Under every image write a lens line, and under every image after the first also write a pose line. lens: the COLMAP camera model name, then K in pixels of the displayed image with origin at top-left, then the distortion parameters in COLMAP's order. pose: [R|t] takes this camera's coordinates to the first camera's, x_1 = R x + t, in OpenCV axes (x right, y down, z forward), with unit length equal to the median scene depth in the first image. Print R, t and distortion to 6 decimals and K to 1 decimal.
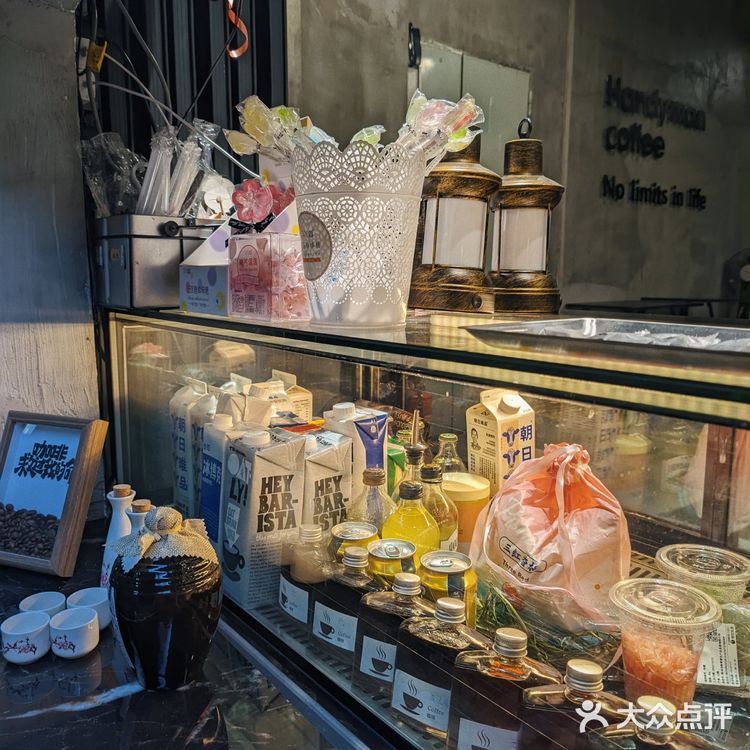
lens RADIAL K [[699.0, 0, 375.0], [0, 699.0, 375.0], [0, 0, 1]] dist [0.017927, -0.022724]
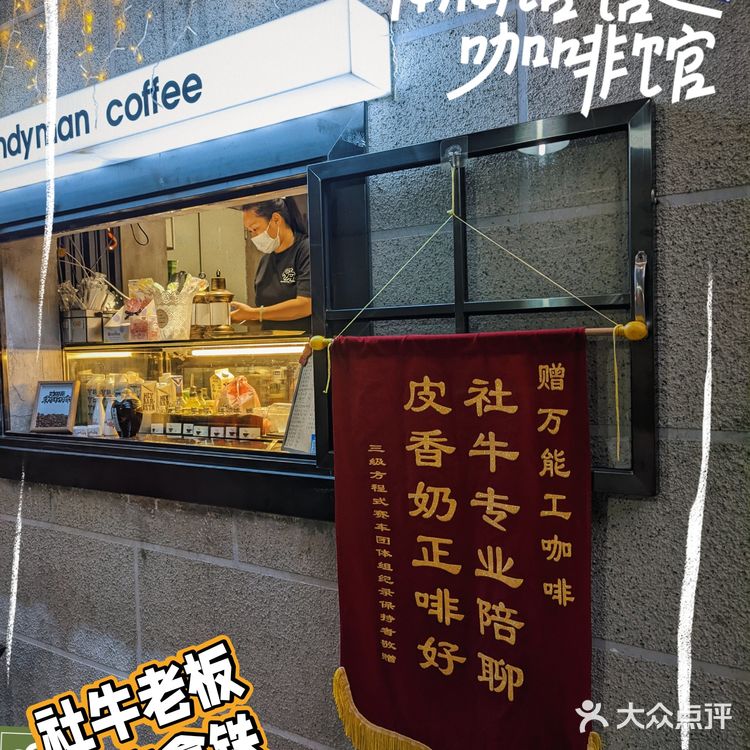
lens RADIAL K [[699.0, 0, 375.0], [0, 699.0, 375.0], [0, 0, 1]] dist [0.017927, -0.022724]
pose [[0.936179, -0.047496, 0.348299, -0.257452], [0.085325, 0.991901, -0.094080, 0.413112], [-0.341010, 0.117795, 0.932650, -2.079065]]
